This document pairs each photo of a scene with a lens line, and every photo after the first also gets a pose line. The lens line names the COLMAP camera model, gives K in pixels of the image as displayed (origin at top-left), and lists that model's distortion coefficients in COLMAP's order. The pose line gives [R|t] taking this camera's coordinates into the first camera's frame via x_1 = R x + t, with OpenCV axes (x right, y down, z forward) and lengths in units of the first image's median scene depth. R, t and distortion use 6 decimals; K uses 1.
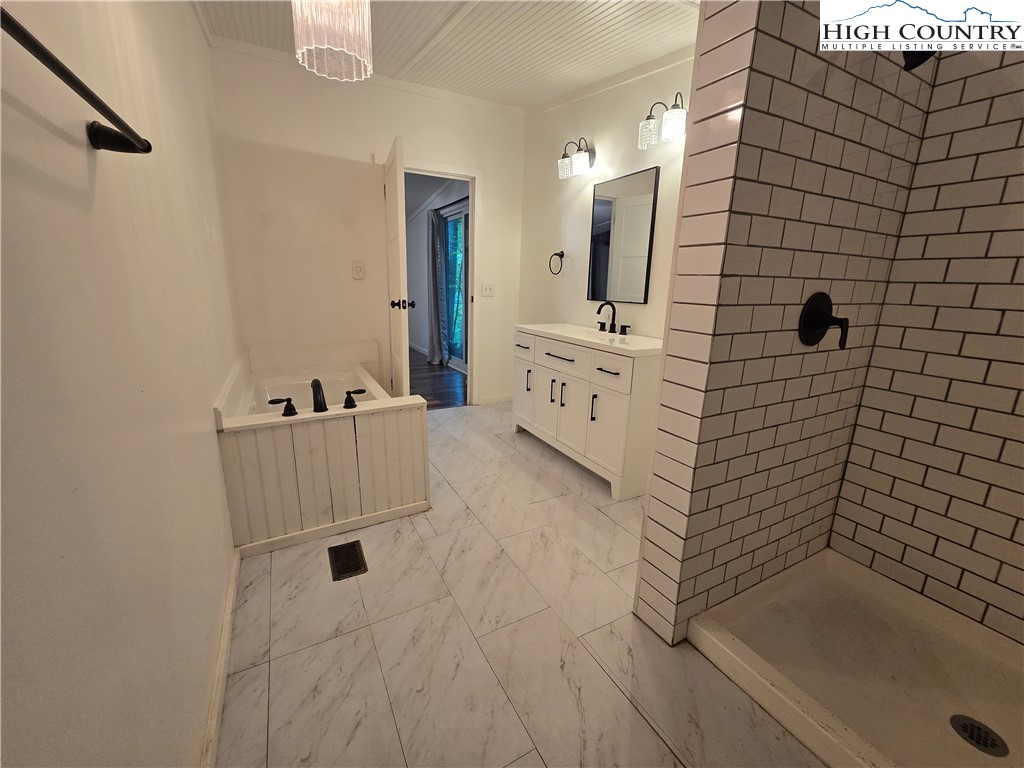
lens RADIAL K [[417.6, 0, 512.0], [0, 417.6, 384.0], [0, 0, 1]] dist [0.000133, 0.000002]
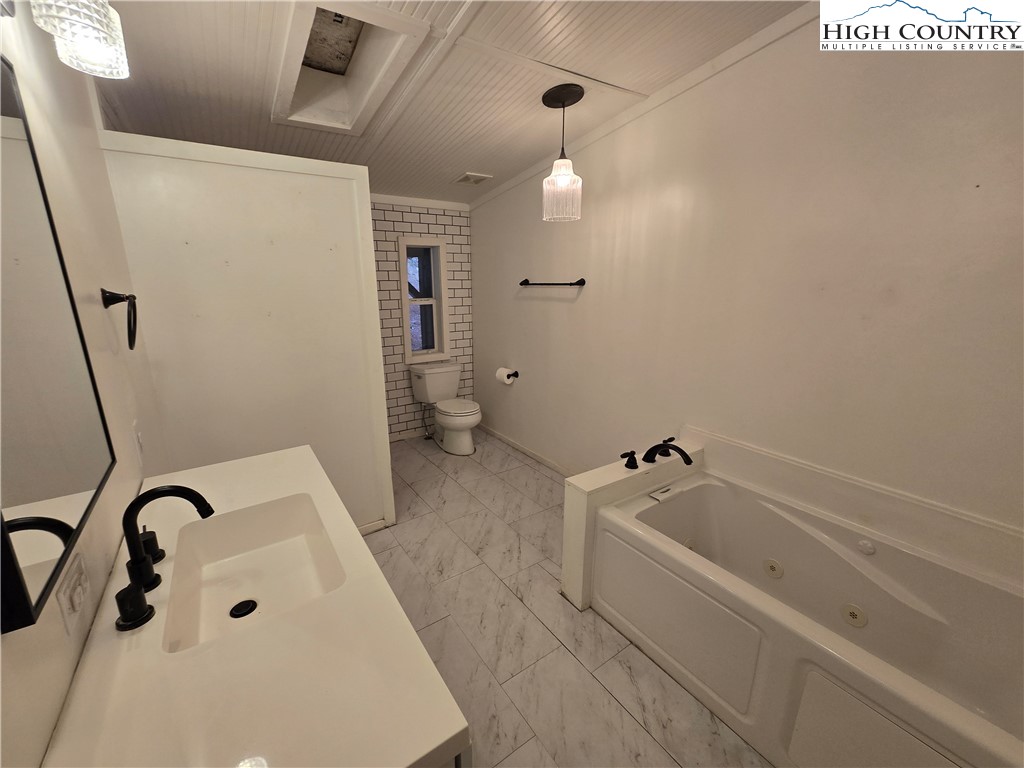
lens RADIAL K [[417.6, 0, 512.0], [0, 417.6, 384.0], [0, 0, 1]] dist [0.000133, 0.000002]
pose [[-0.993424, 0.004607, -0.114402, 0.014533], [-0.050157, 0.880700, 0.471012, -0.625731], [0.102924, 0.473652, -0.874677, 1.875542]]
